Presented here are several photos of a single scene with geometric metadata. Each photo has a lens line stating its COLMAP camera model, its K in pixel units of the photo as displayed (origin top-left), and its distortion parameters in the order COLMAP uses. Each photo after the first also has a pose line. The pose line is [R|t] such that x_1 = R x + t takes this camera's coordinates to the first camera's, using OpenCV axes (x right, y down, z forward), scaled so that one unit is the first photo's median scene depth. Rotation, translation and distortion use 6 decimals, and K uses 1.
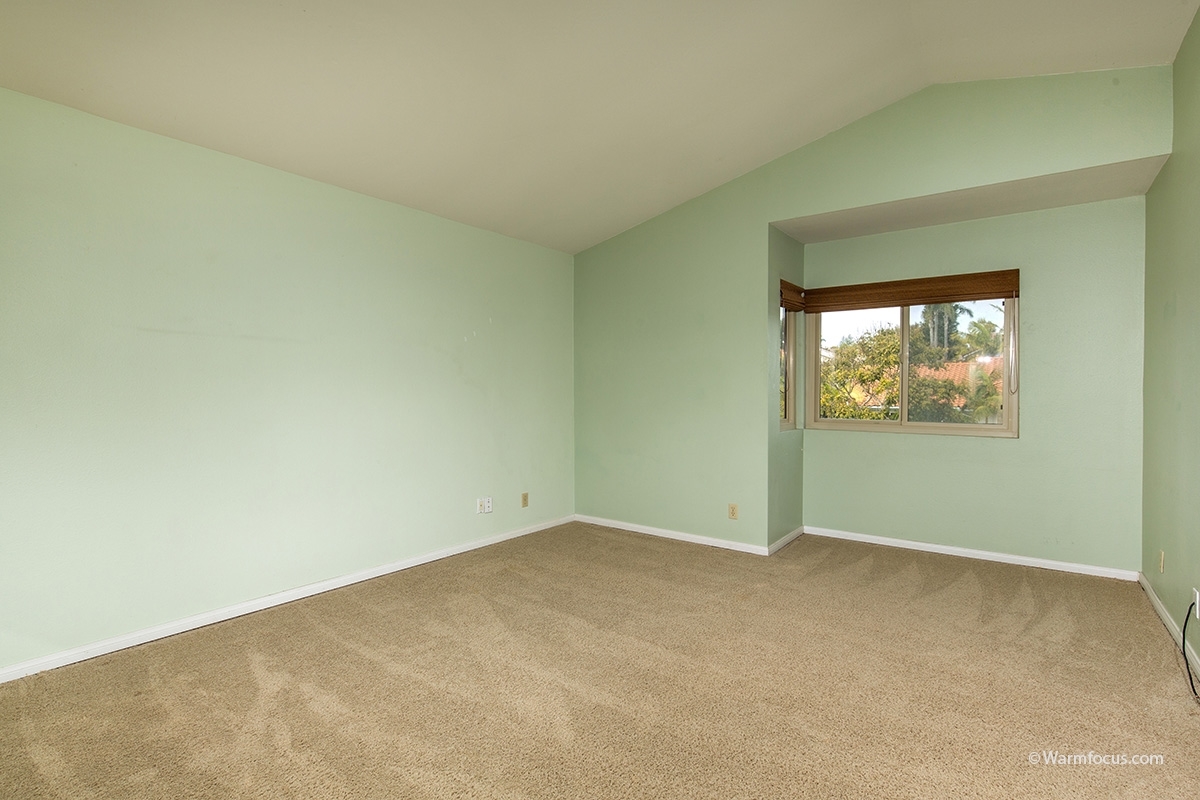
lens RADIAL K [[565.7, 0, 600.0], [0, 565.7, 400.0], [0, 0, 1]] dist [-0.002919, -0.000802]
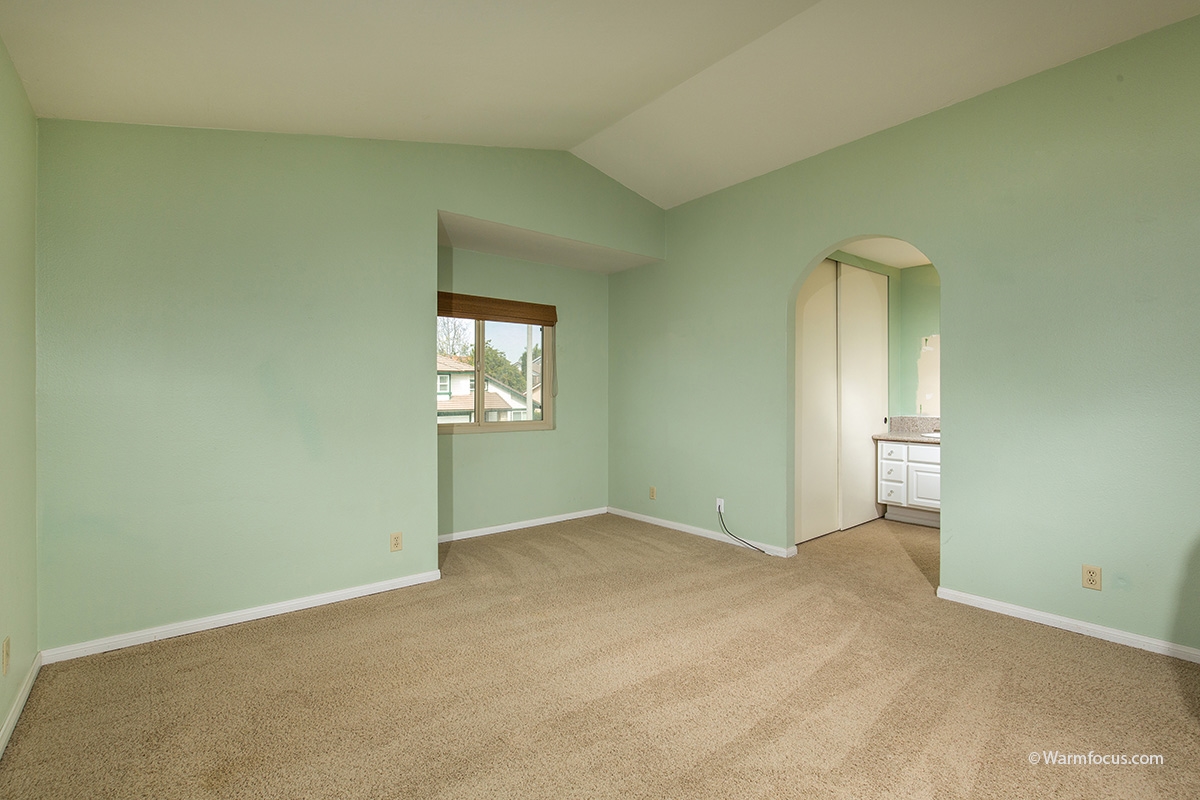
lens RADIAL K [[539.9, 0, 606.1], [0, 539.9, 397.0], [0, 0, 1]] dist [0.001096, -0.000702]
pose [[0.251940, -0.007497, 0.967714, -0.493589], [0.018351, 0.999827, 0.002968, -0.012773], [-0.967569, 0.017011, 0.252034, 0.551330]]
